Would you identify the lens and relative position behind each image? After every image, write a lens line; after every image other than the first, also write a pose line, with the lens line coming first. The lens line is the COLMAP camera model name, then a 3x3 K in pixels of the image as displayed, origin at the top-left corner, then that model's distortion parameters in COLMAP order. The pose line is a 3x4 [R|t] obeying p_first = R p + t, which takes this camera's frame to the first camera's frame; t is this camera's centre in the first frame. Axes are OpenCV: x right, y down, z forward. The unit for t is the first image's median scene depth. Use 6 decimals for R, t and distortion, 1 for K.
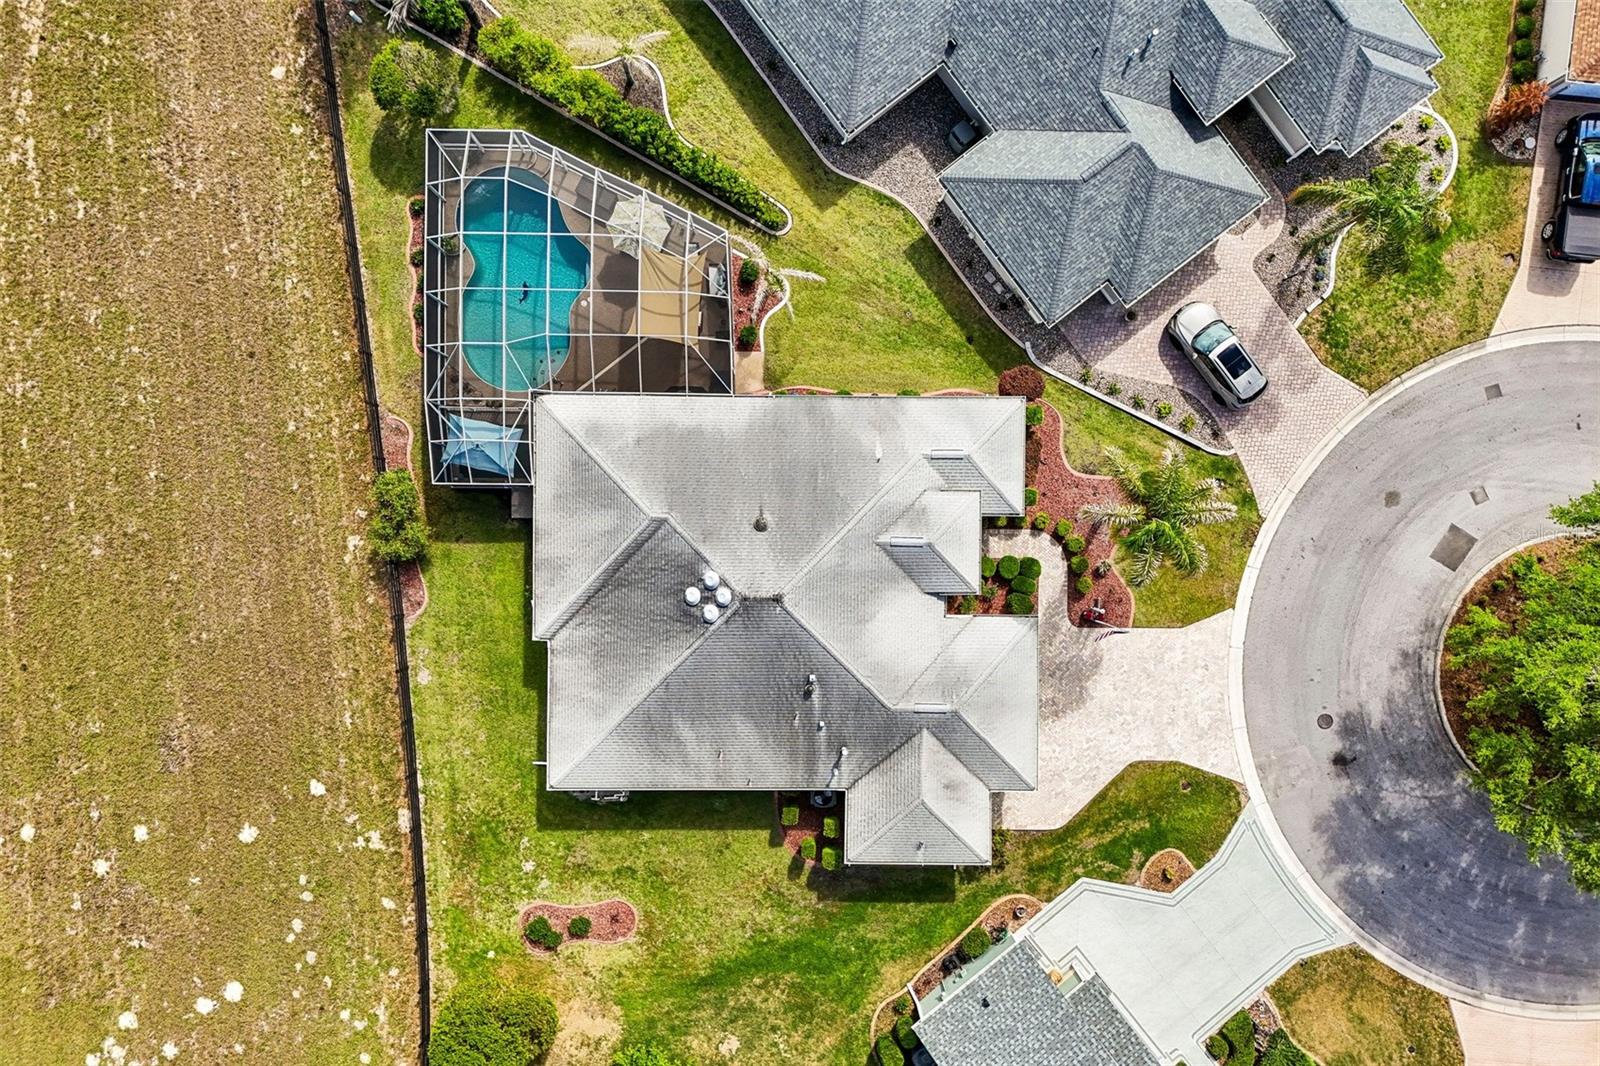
lens RADIAL K [[1167.5, 0, 798.2], [0, 1167.5, 535.4], [0, 0, 1]] dist [0.006541, -0.000472]
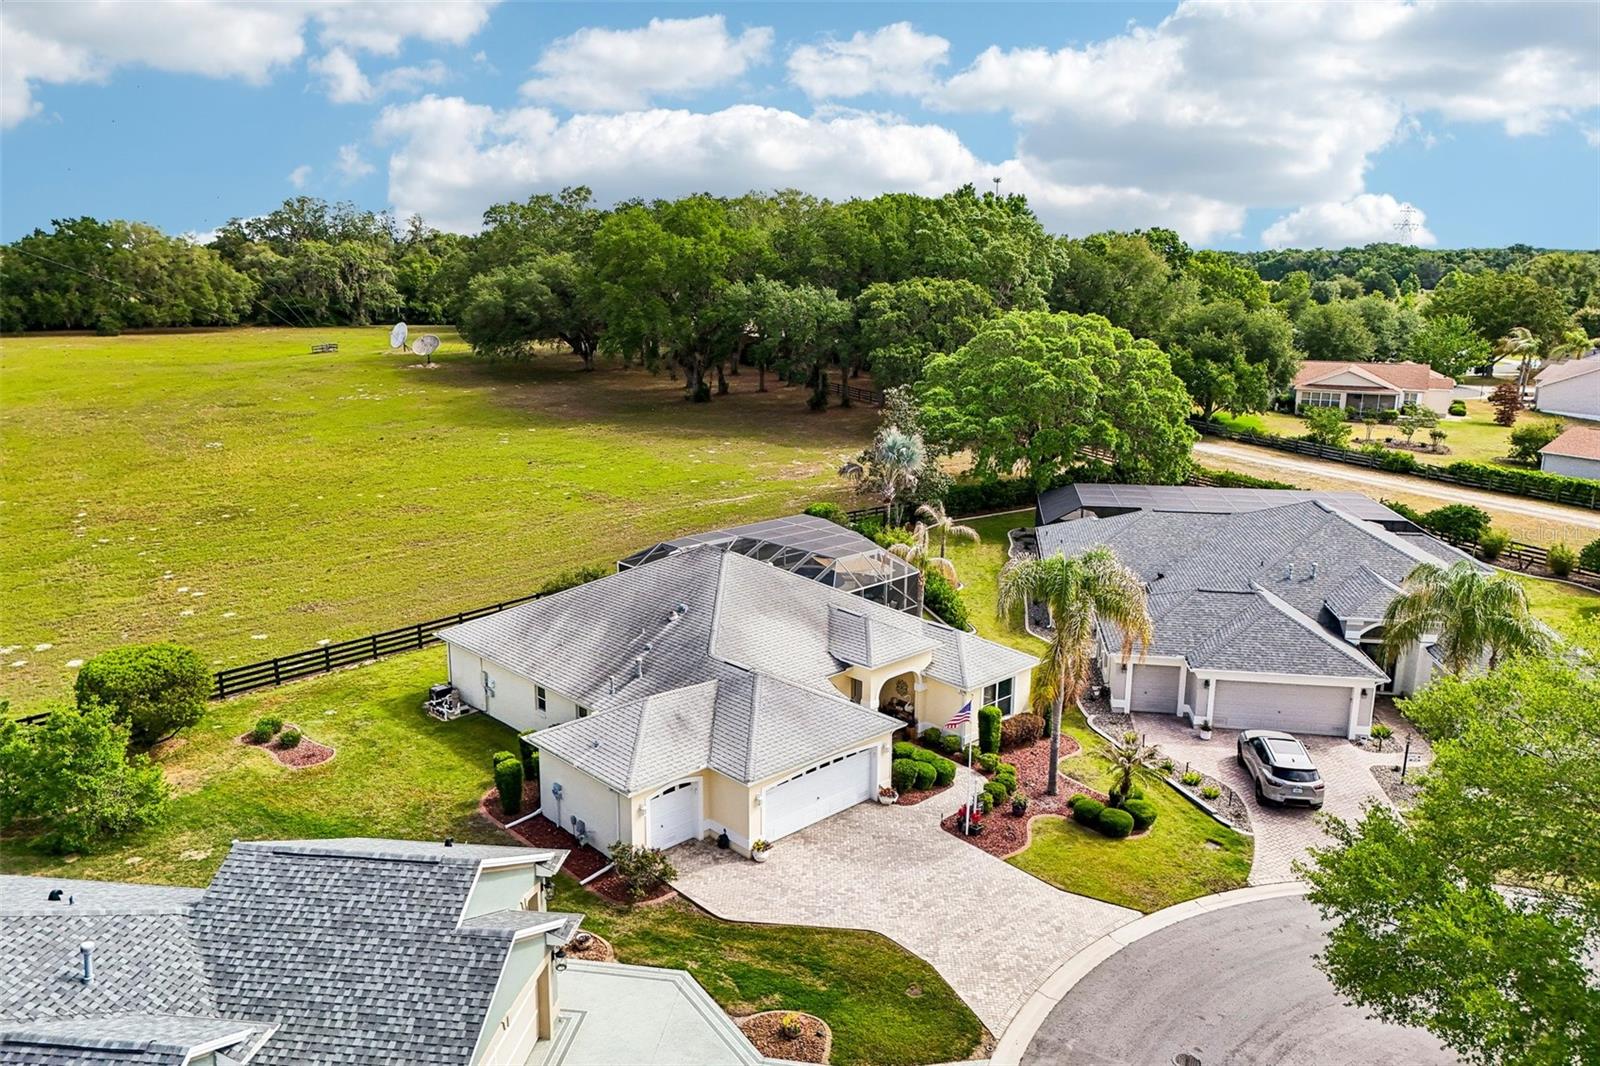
lens RADIAL K [[1167.5, 0, 804.7], [0, 1167.5, 531.0], [0, 0, 1]] dist [0.006541, -0.000472]
pose [[0.693683, 0.162095, -0.701805, 0.673640], [-0.720200, 0.141474, -0.679189, 0.627304], [-0.010805, 0.976581, 0.214879, 0.646396]]
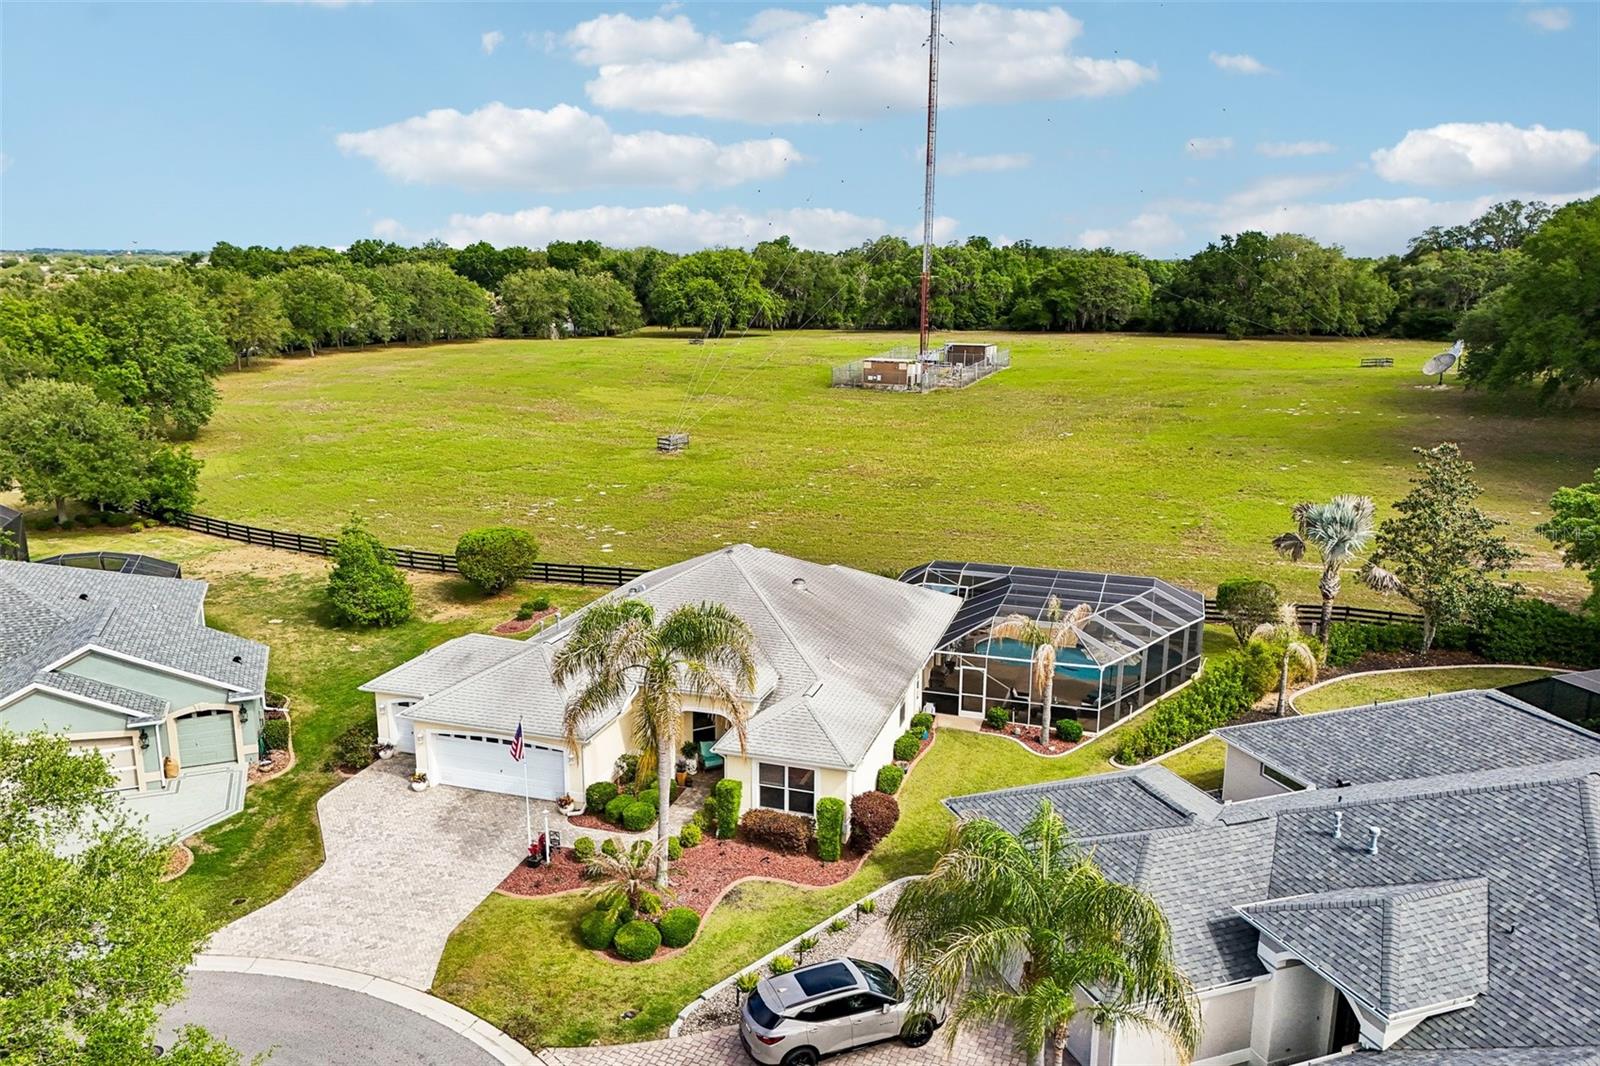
lens RADIAL K [[1167.5, 0, 797.5], [0, 1167.5, 529.3], [0, 0, 1]] dist [0.006541, -0.000472]
pose [[-0.290254, 0.205013, -0.934731, 0.828813], [-0.956842, -0.076786, 0.280279, -0.267877], [-0.014313, 0.975743, 0.218452, 0.639814]]
